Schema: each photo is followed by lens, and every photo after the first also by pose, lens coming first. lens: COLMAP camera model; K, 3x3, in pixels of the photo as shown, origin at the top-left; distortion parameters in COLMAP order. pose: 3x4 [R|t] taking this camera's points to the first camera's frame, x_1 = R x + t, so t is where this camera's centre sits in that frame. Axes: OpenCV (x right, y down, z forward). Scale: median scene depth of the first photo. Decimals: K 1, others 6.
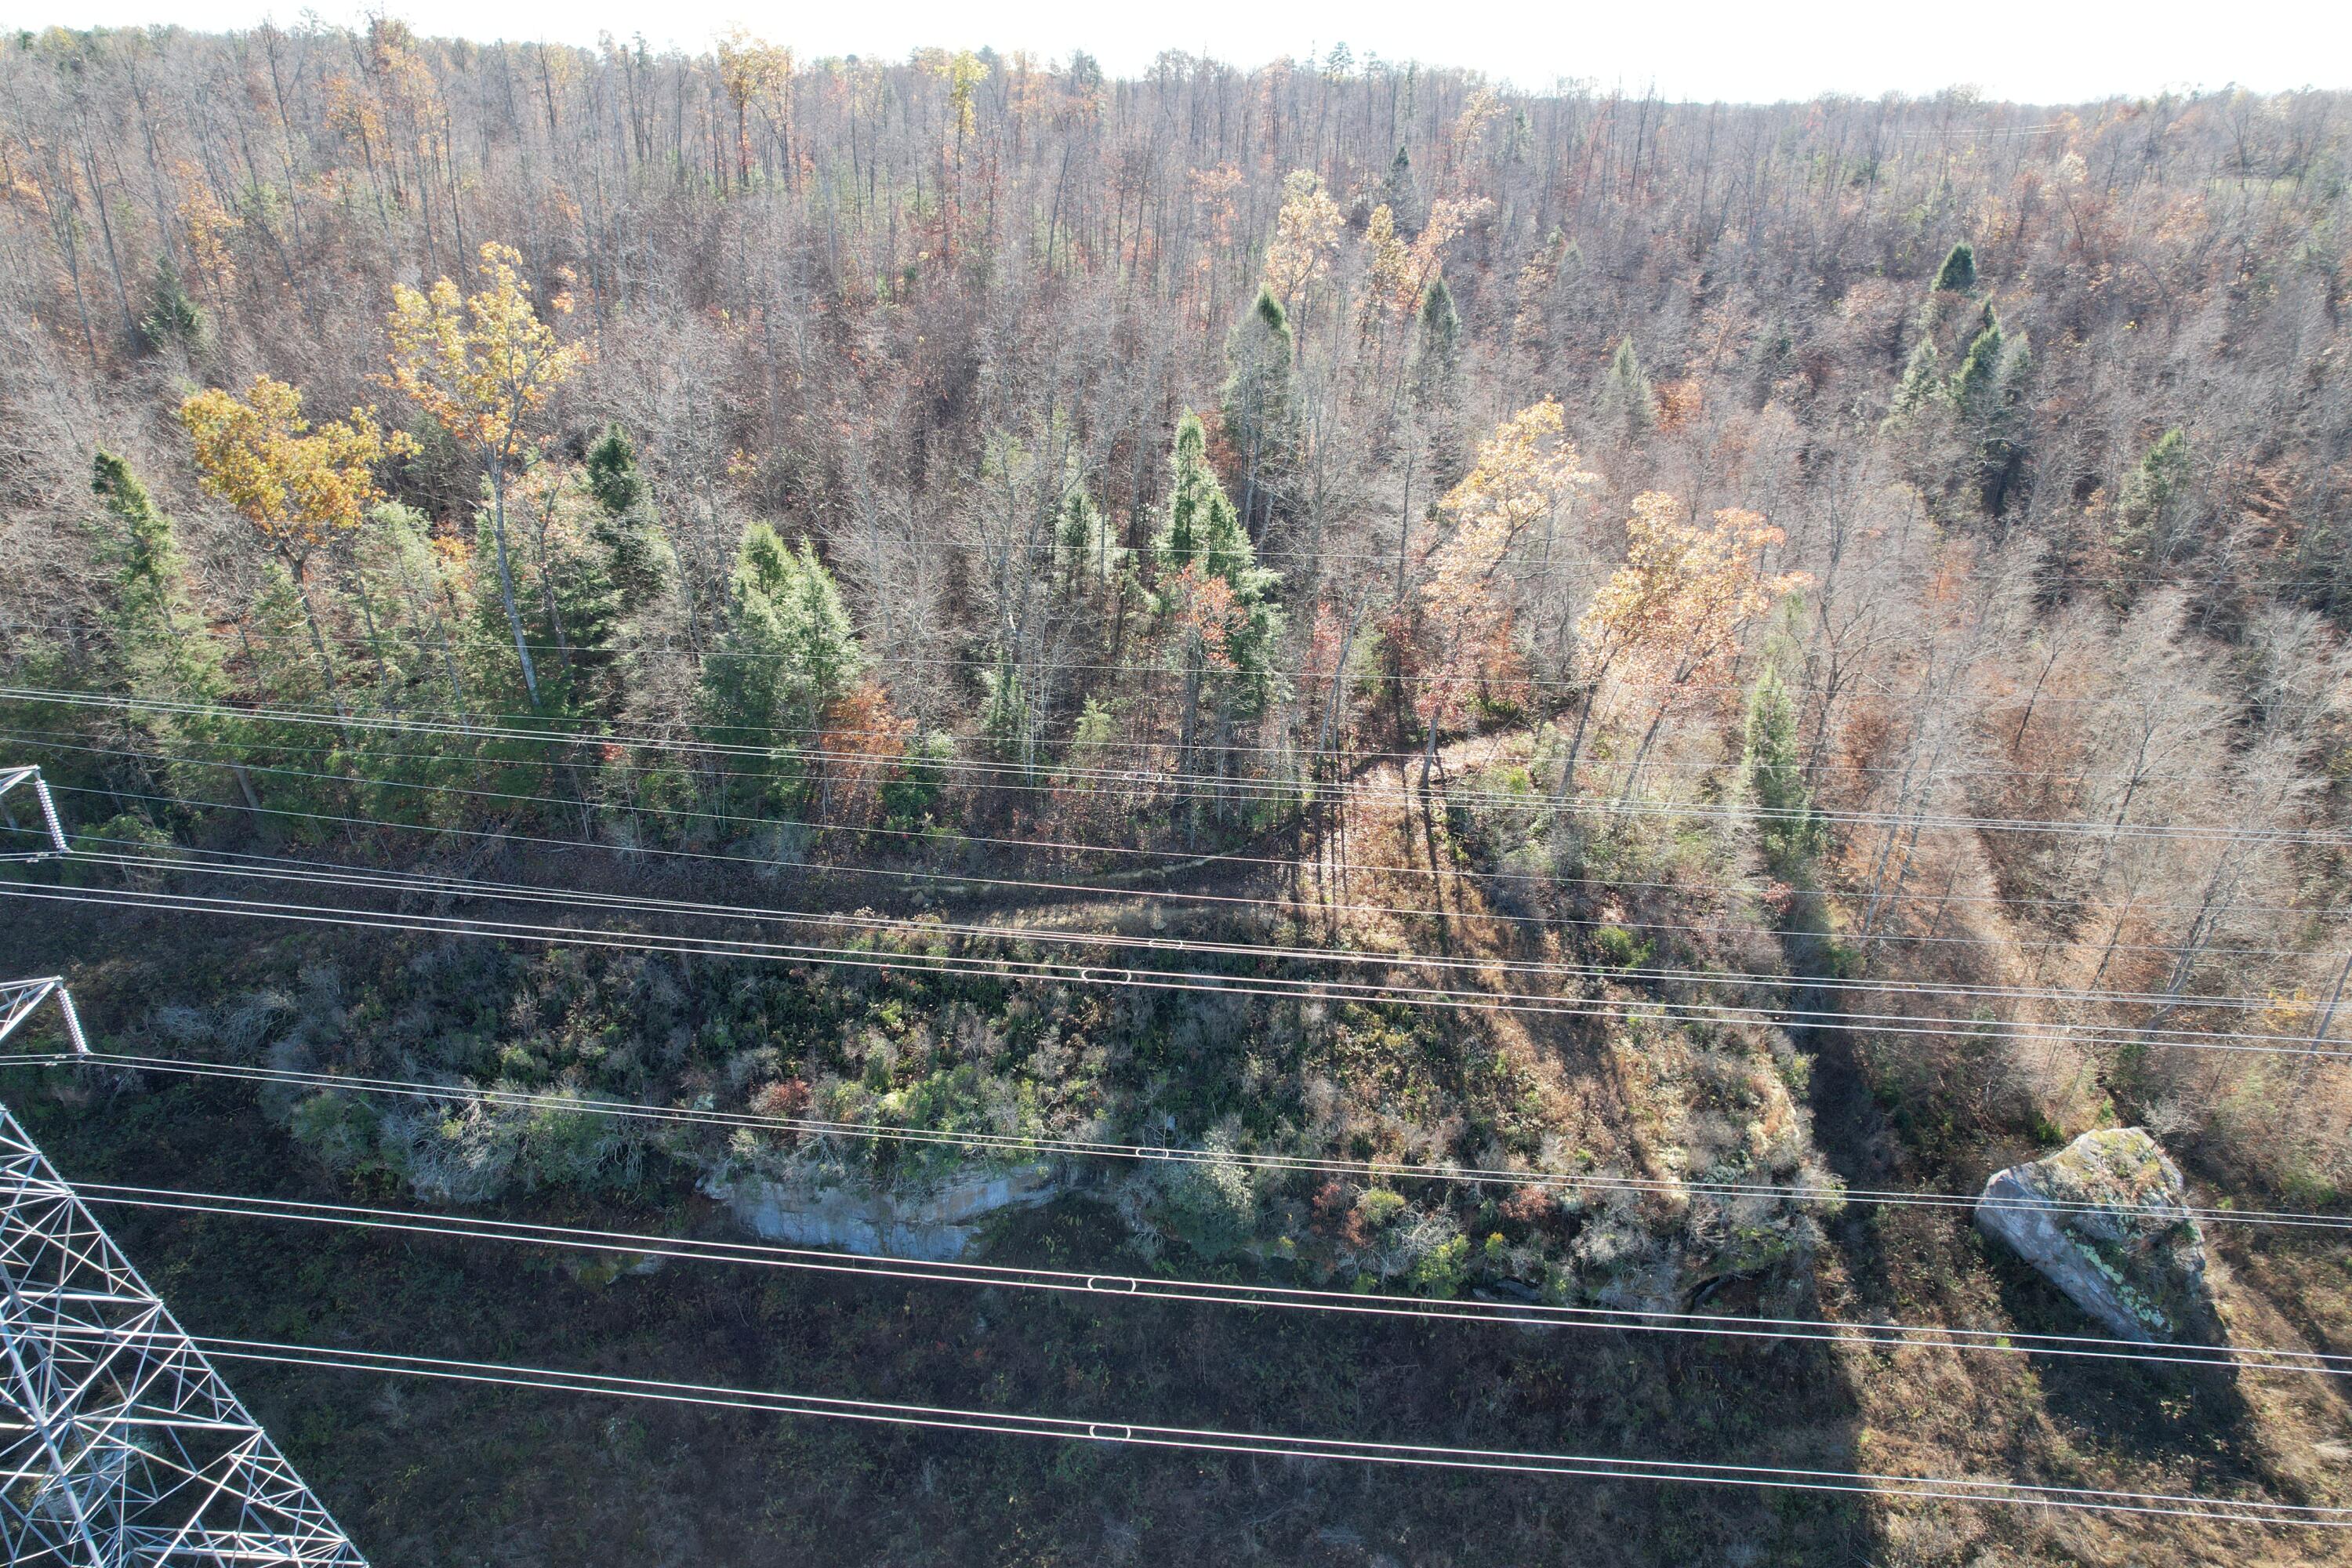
lens RADIAL K [[1503.6, 0, 1176.0], [0, 1503.6, 784.0], [0, 0, 1]] dist [-0.091894, 0.087299]
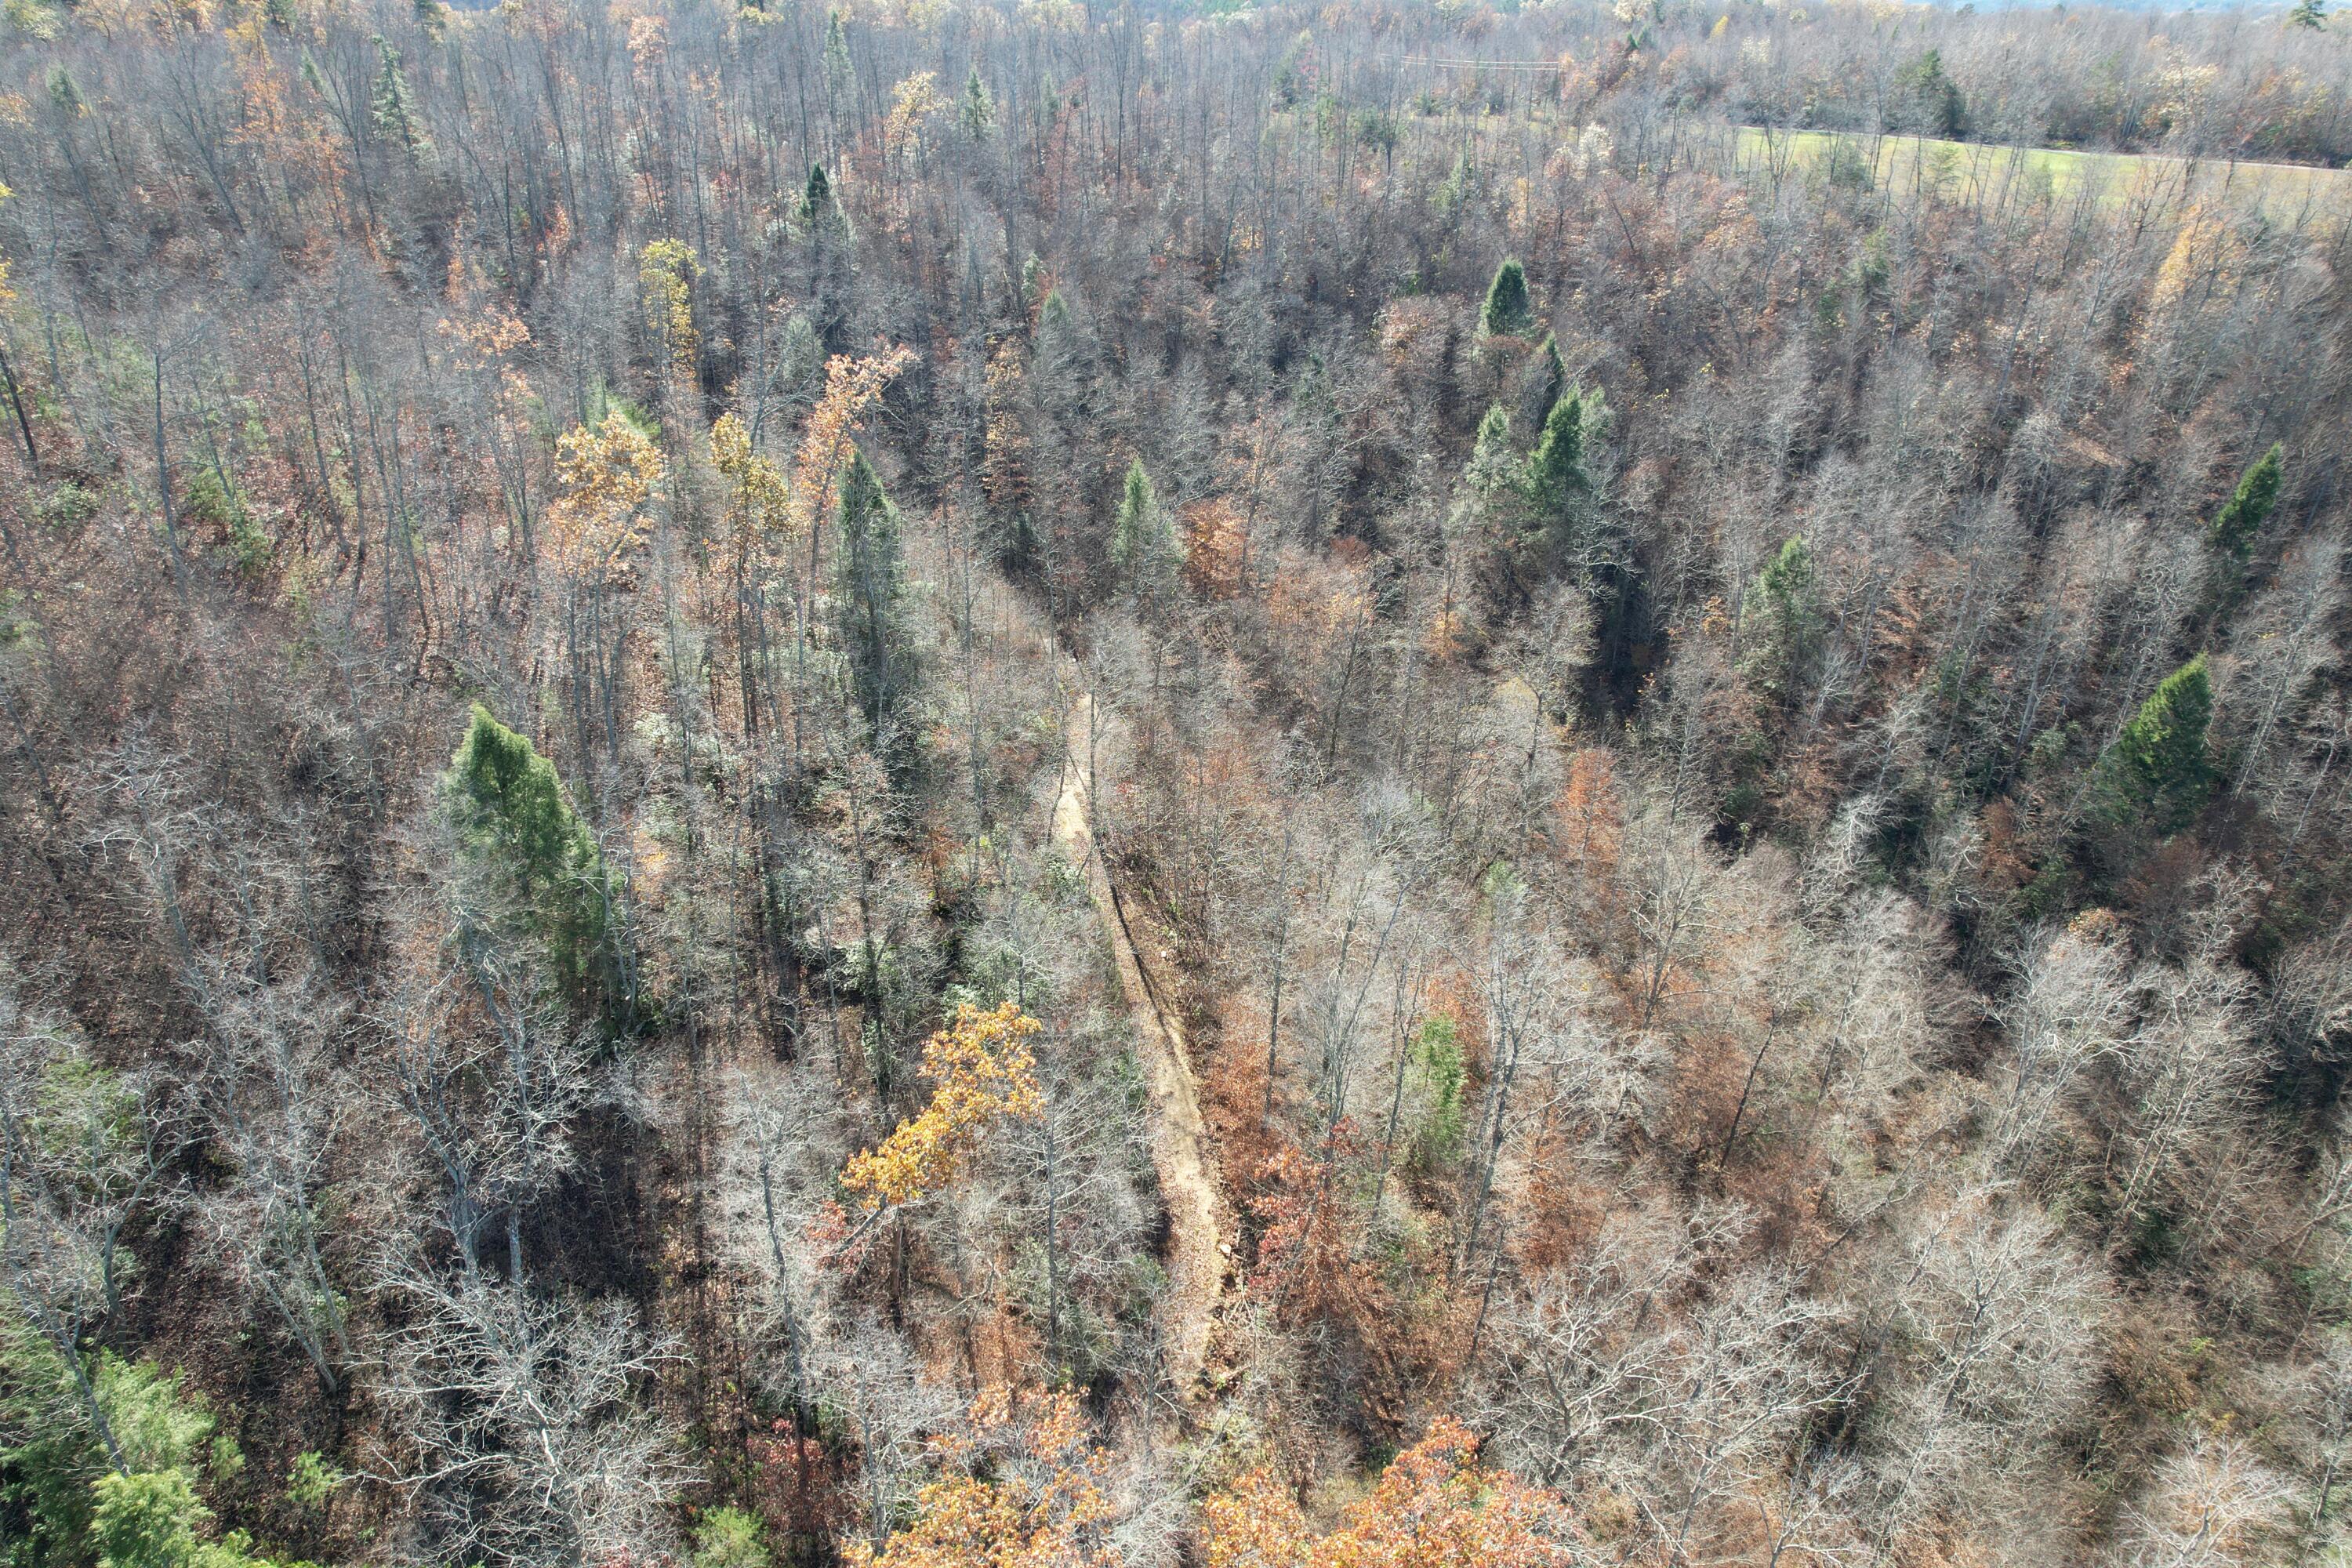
lens RADIAL K [[1503.6, 0, 1176.0], [0, 1503.6, 784.0], [0, 0, 1]] dist [-0.091894, 0.087299]
pose [[0.951356, -0.152593, 0.267652, 0.196181], [0.132393, 0.986912, 0.092069, -0.418269], [-0.278198, -0.052155, 0.959107, 0.537998]]
